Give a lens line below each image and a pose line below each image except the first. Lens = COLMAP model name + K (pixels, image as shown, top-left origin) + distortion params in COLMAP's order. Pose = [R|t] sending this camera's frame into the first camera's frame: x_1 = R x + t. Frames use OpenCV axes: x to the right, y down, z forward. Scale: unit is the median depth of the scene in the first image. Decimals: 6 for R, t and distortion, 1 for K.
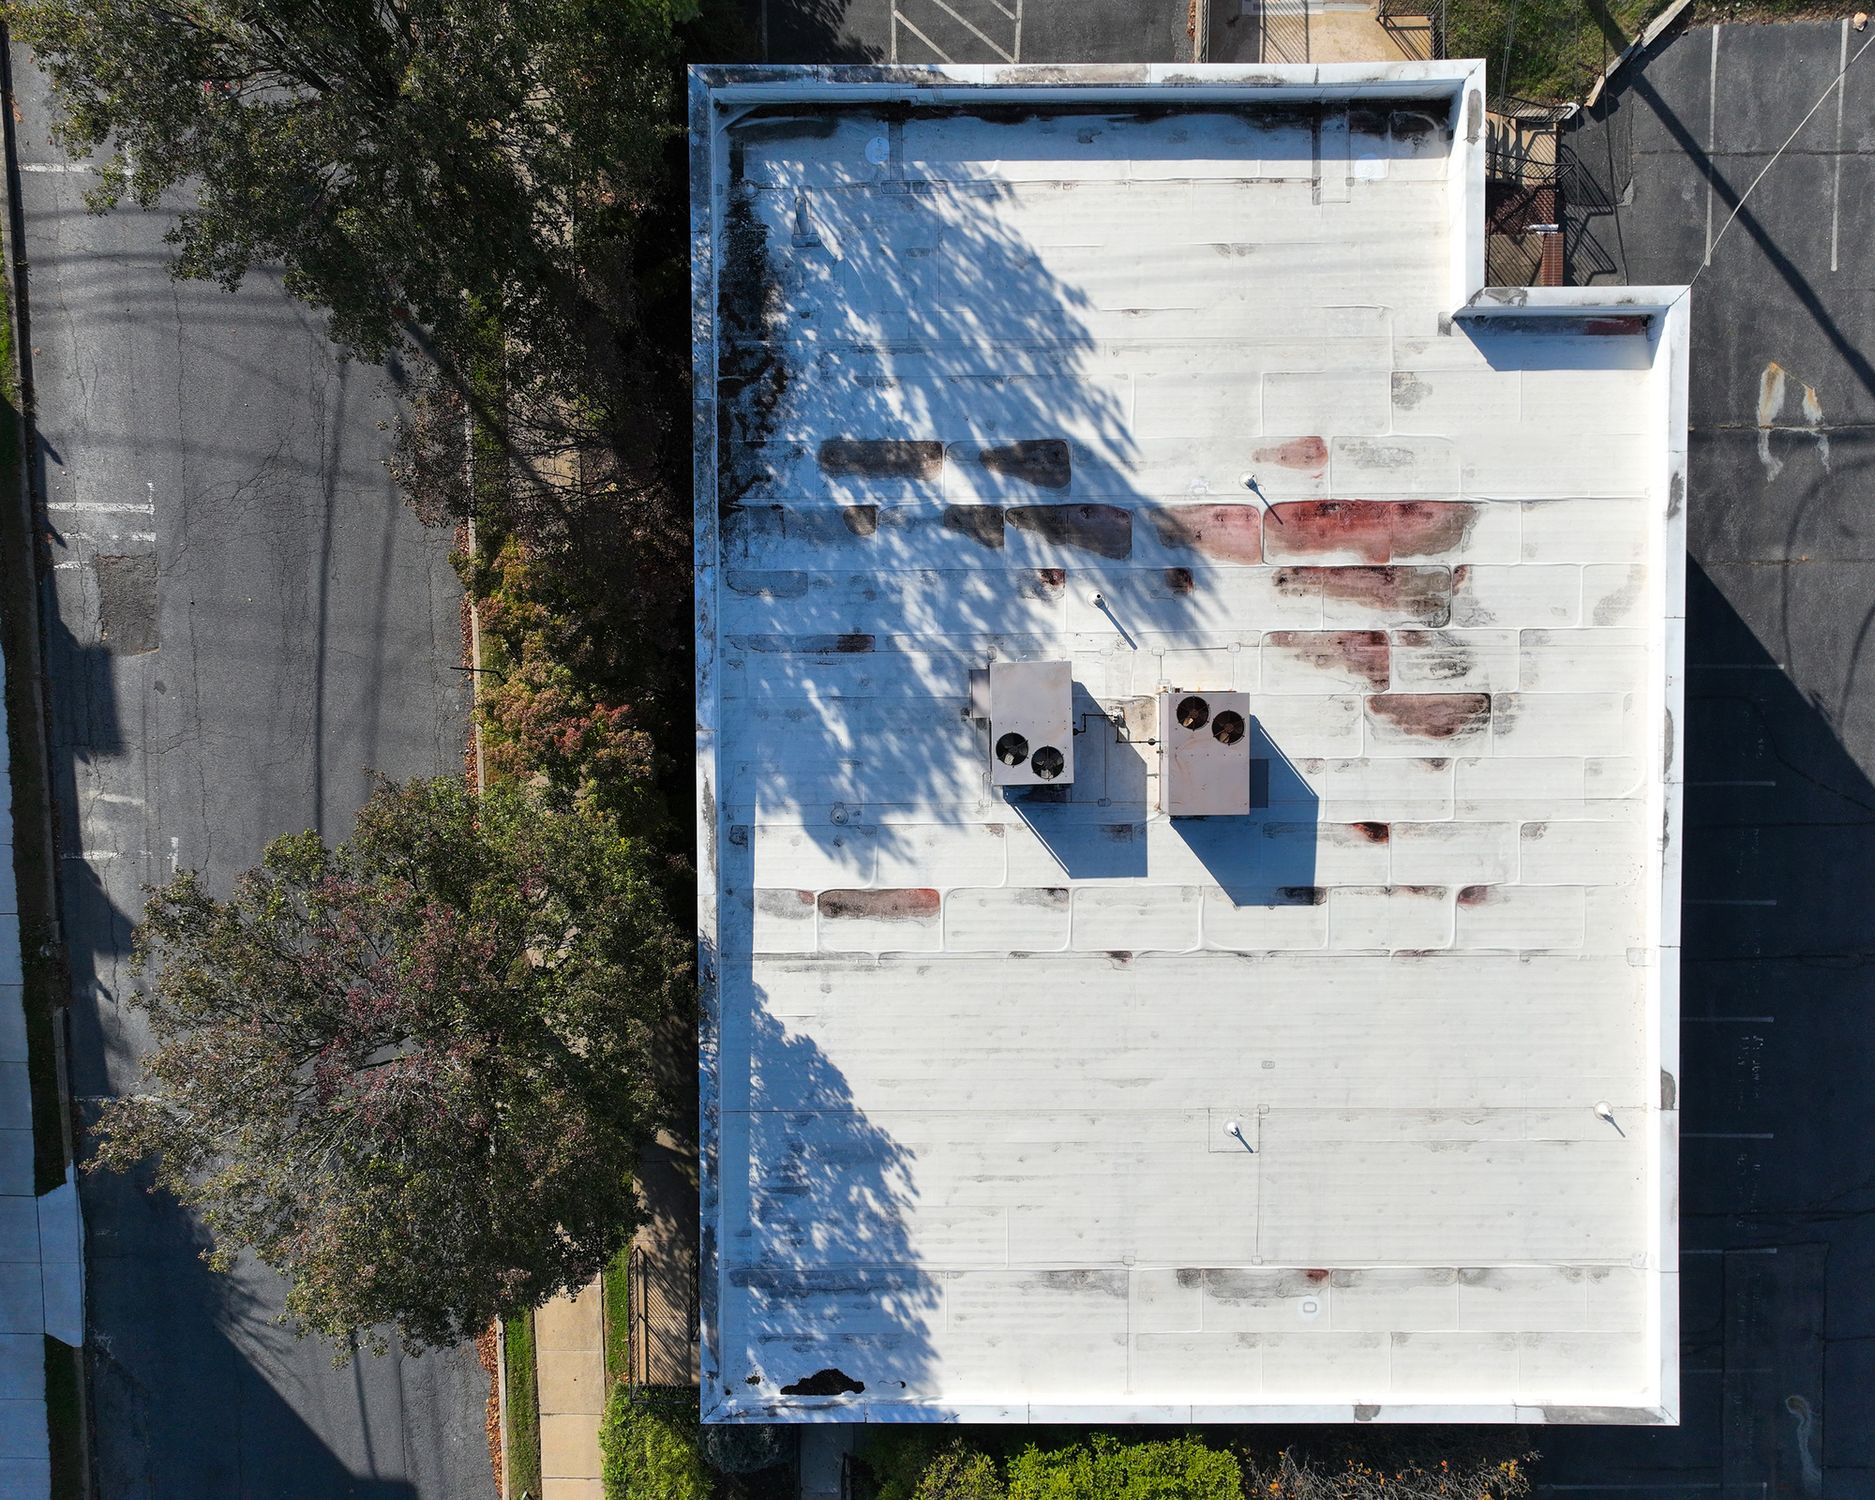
lens RADIAL K [[1393.3, 0, 988.9], [0, 1393.3, 696.1], [0, 0, 1]] dist [-0.013196, 0.011356]
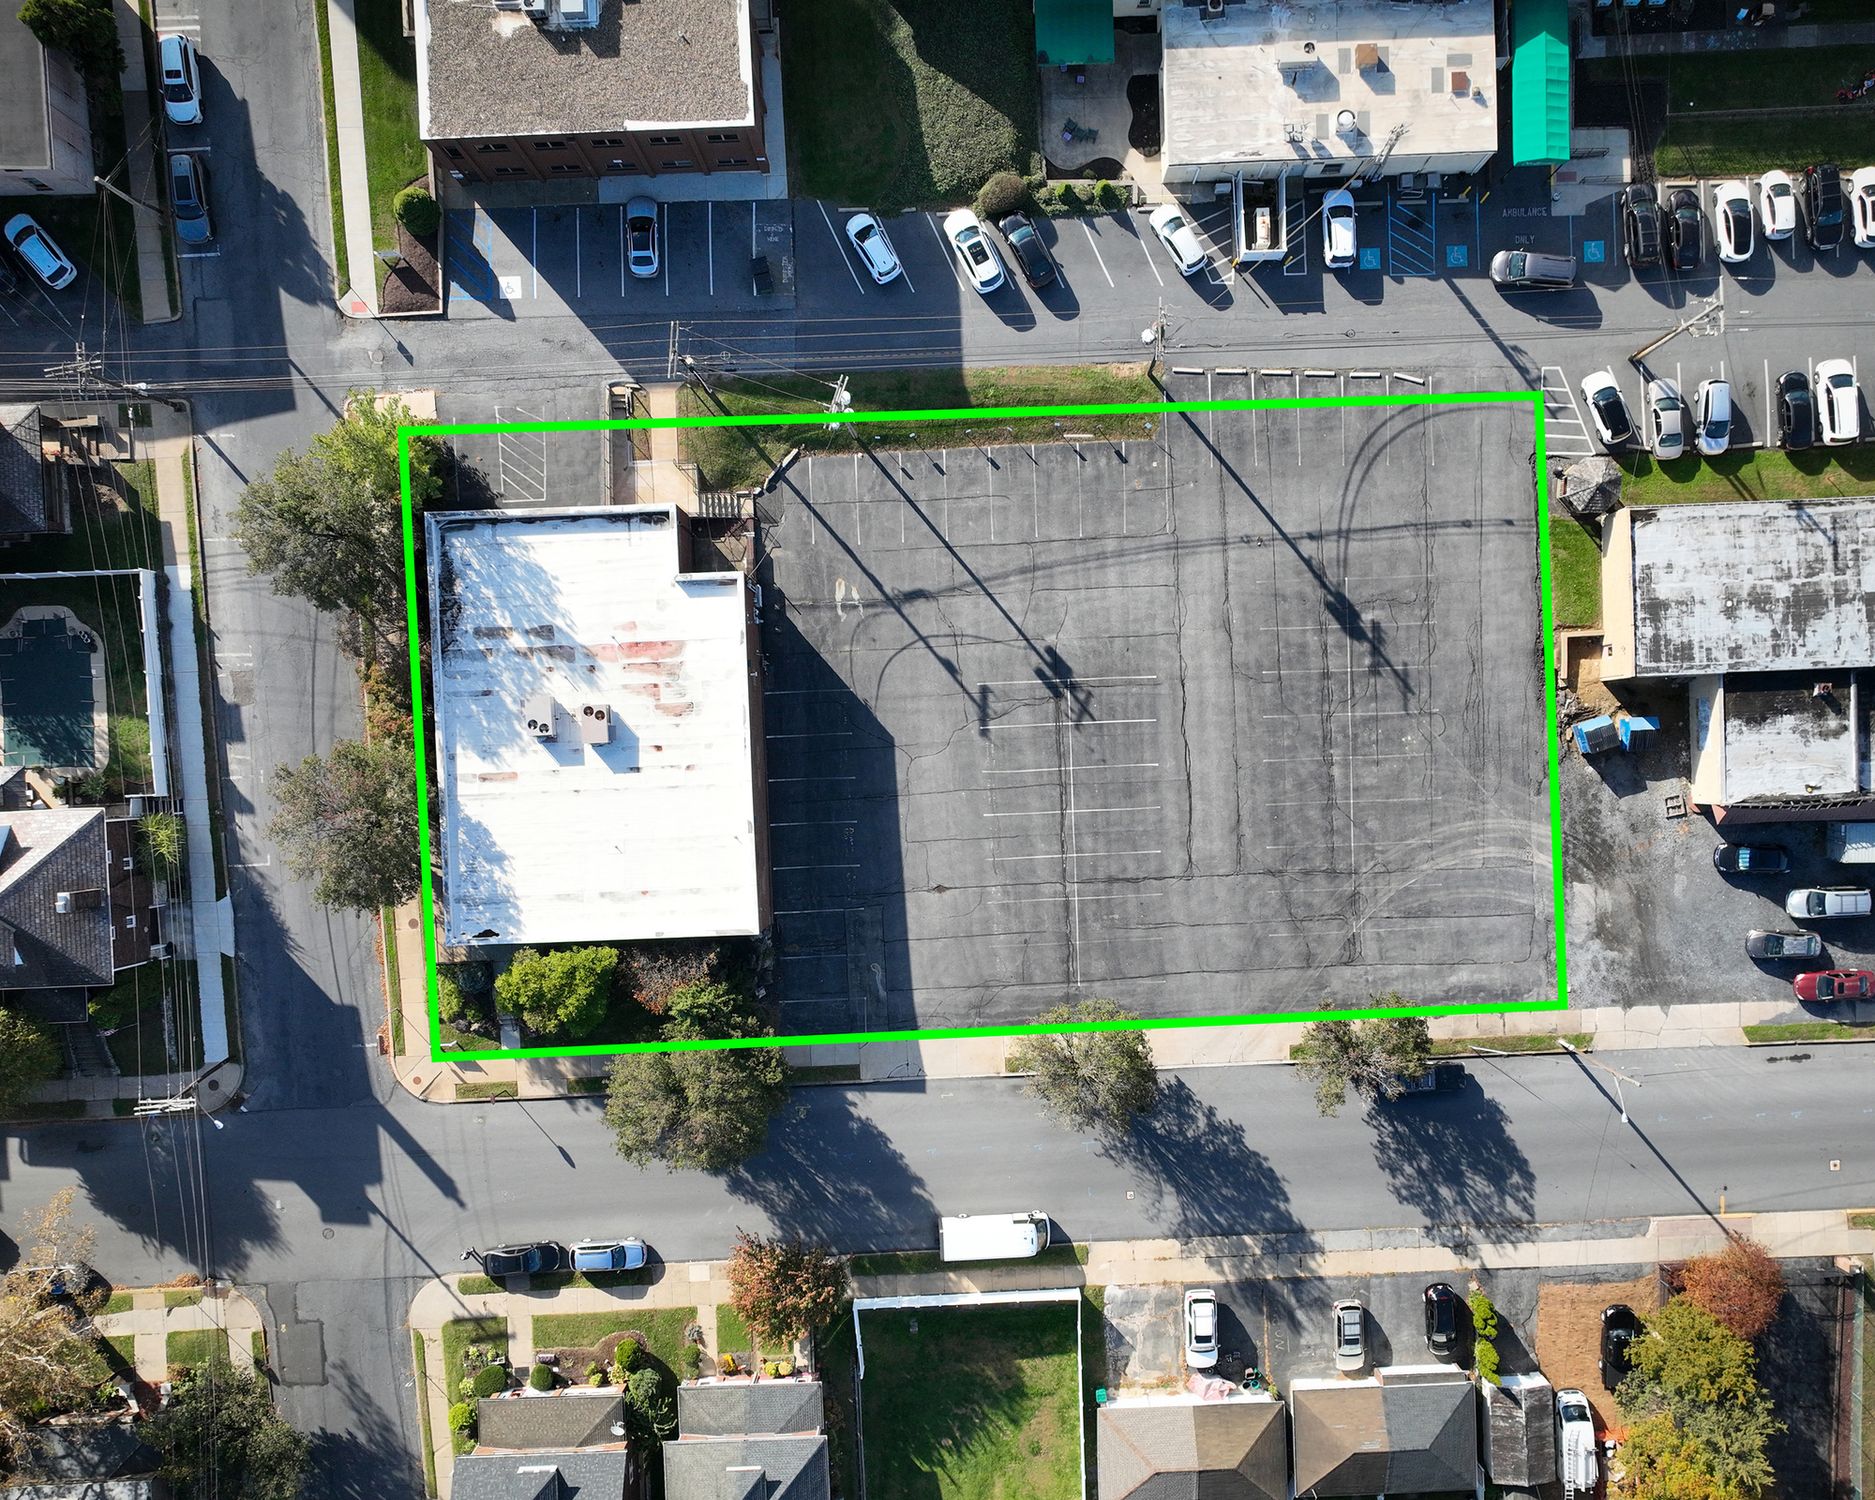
lens RADIAL K [[1393.3, 0, 935.7], [0, 1393.3, 752.6], [0, 0, 1]] dist [-0.013196, 0.011356]
pose [[0.999366, -0.035087, 0.006038, 0.874017], [0.035056, 0.999372, 0.005143, 0.112874], [-0.006214, -0.004928, 0.999969, -2.092828]]
